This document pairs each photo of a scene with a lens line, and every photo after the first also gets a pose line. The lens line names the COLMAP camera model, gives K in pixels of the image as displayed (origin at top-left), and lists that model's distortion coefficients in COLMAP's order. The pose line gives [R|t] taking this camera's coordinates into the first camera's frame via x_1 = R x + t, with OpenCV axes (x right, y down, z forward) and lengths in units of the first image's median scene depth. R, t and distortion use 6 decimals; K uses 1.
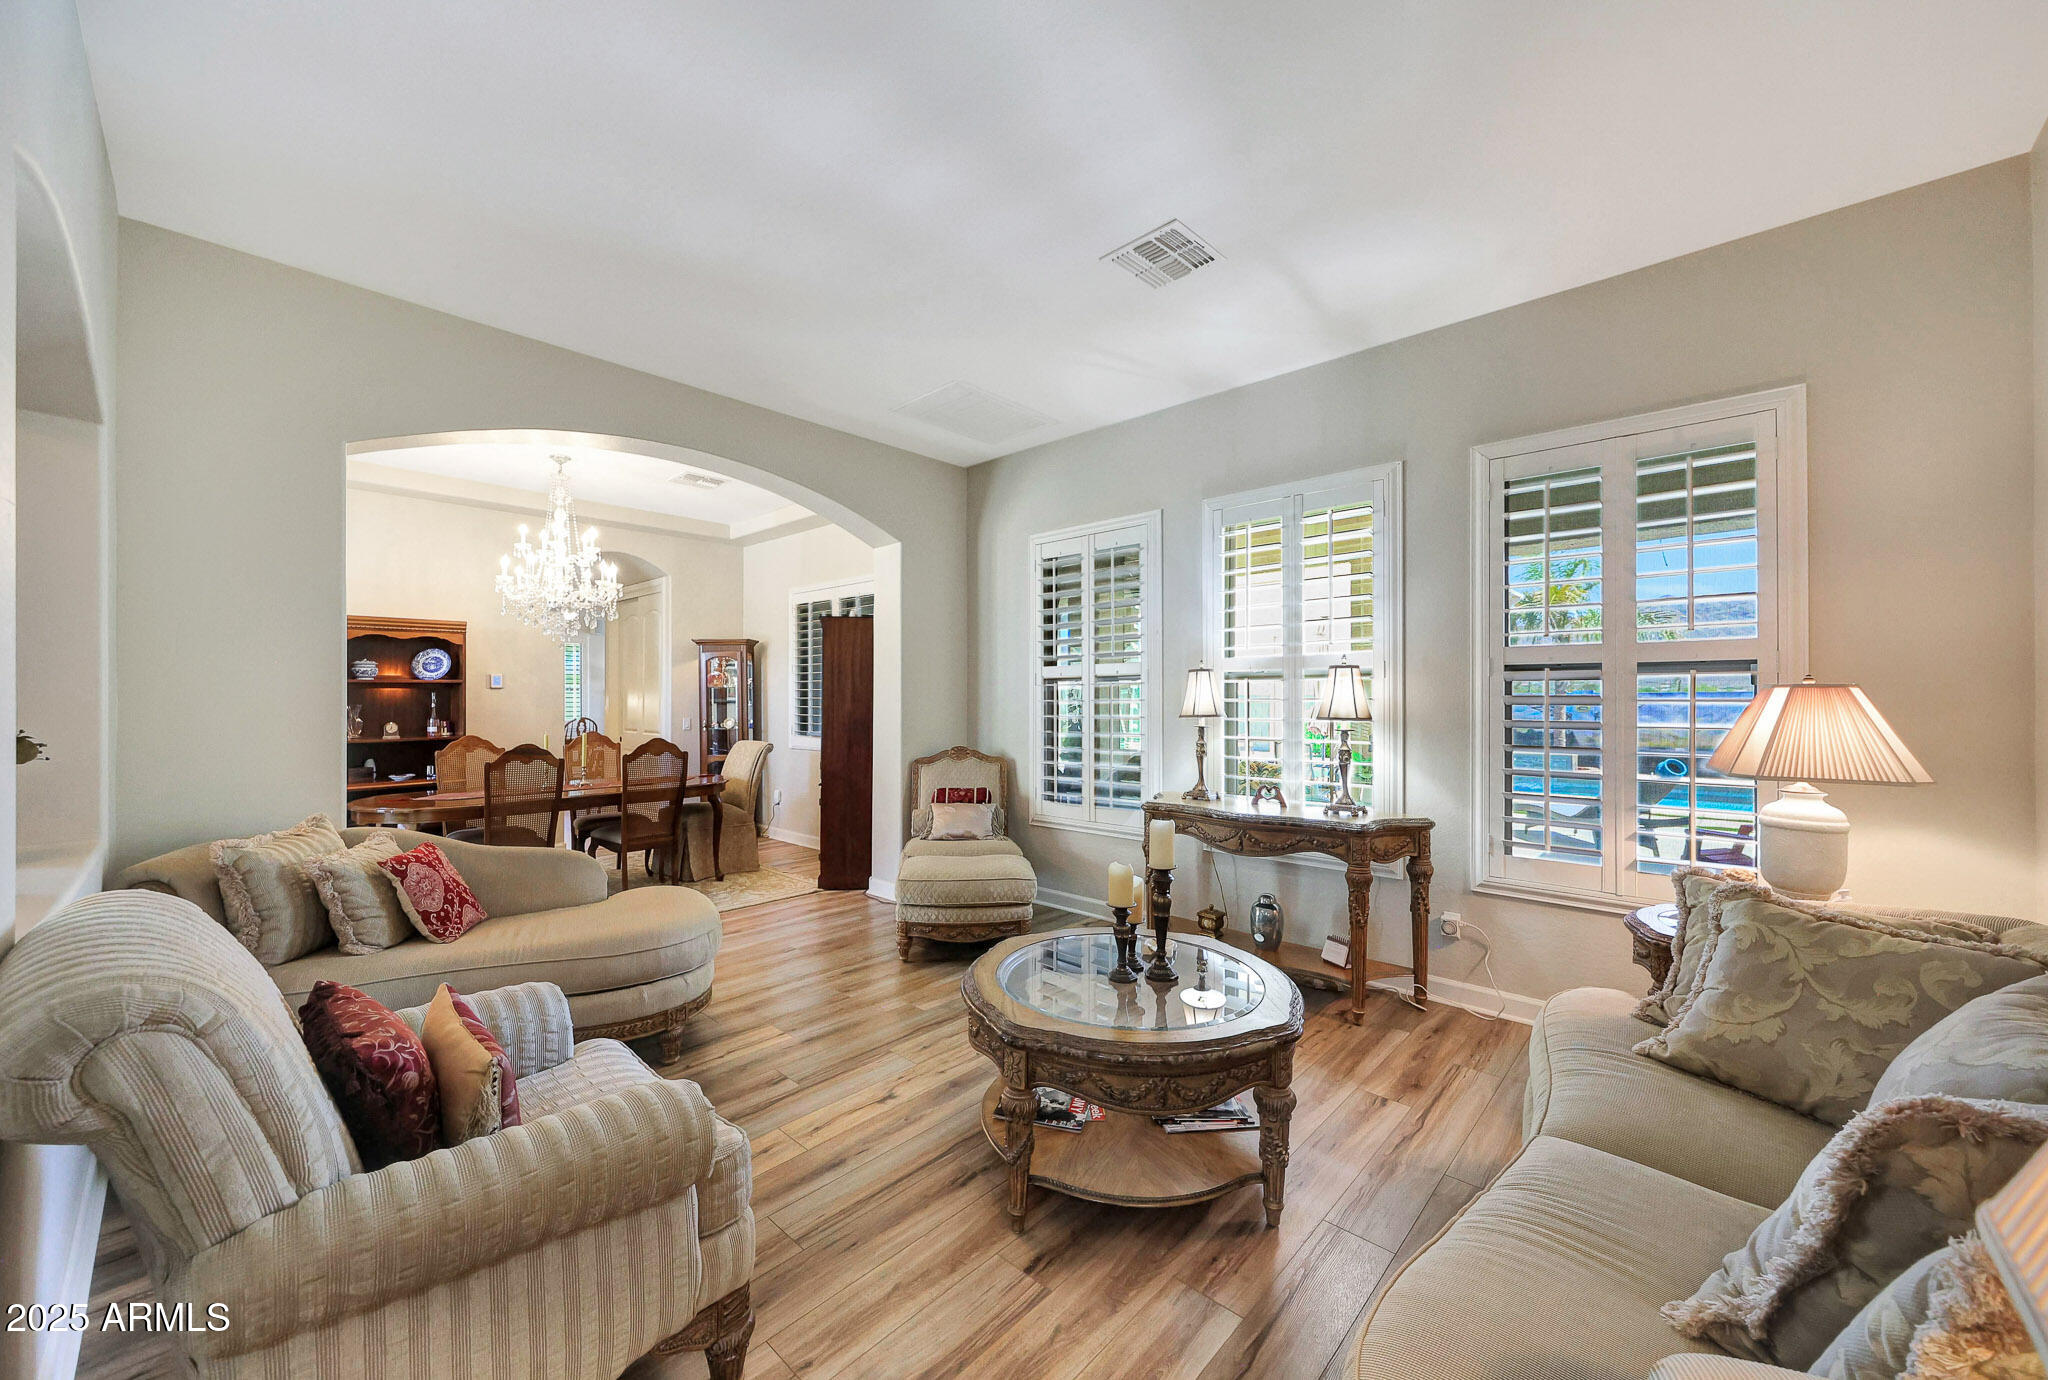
lens RADIAL K [[740.5, 0, 1015.5], [0, 740.5, 695.5], [0, 0, 1]] dist [0.004215, 0.001132]
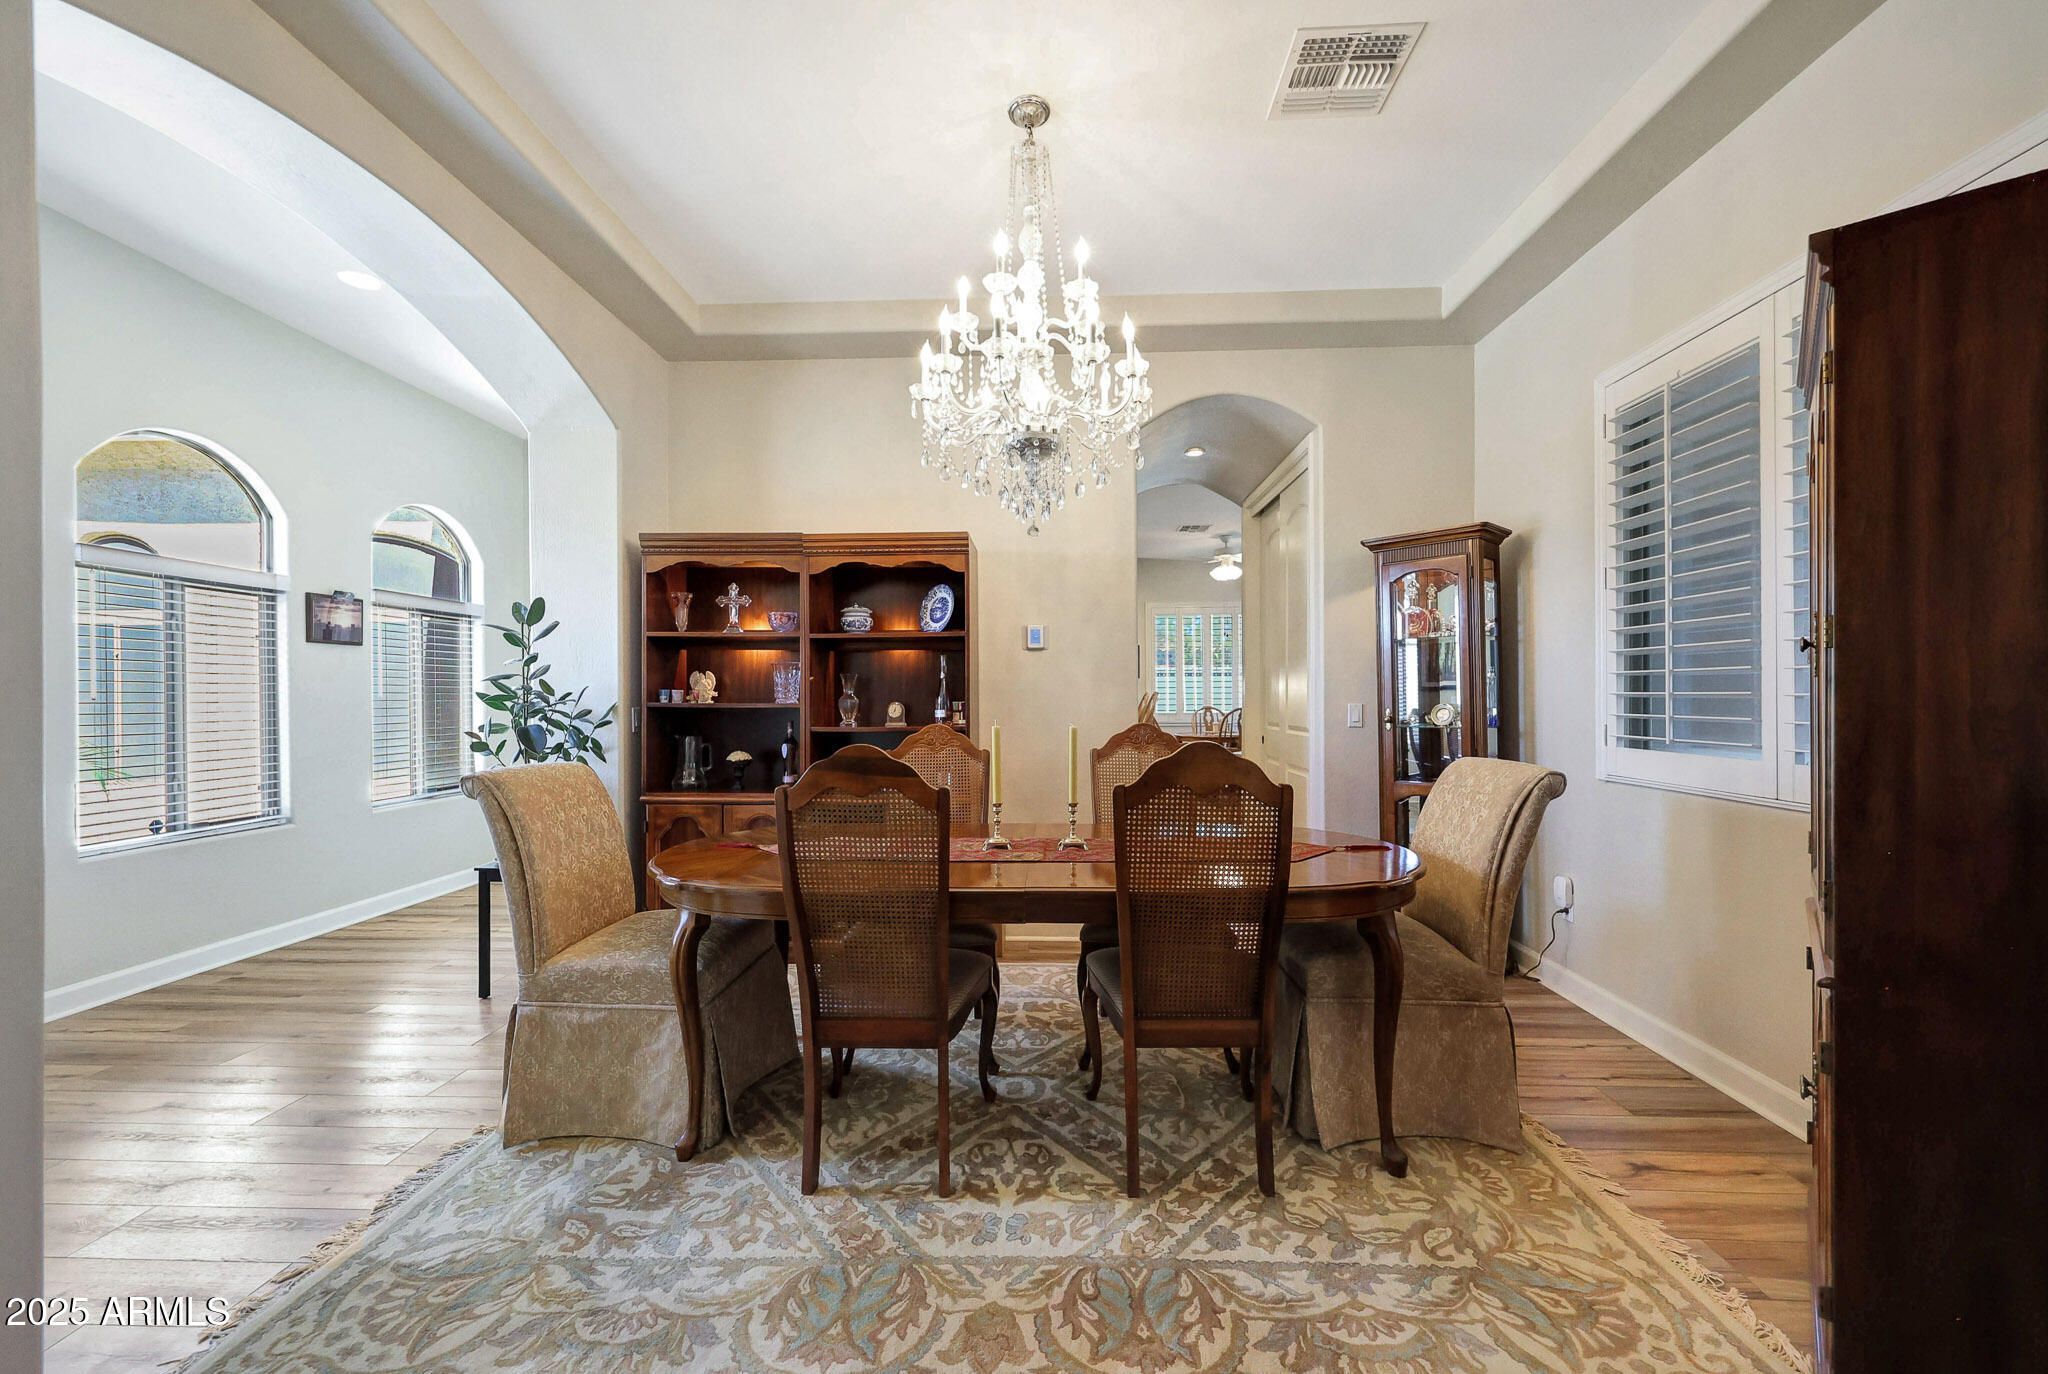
lens RADIAL K [[826.2, 0, 1029.9], [0, 826.2, 691.3], [0, 0, 1]] dist [-0.006971, 0.000746]
pose [[0.652851, -0.007131, -0.757453, -0.202919], [0.008318, 0.999963, -0.002245, 0.027384], [0.757441, -0.004834, 0.652886, 0.577330]]
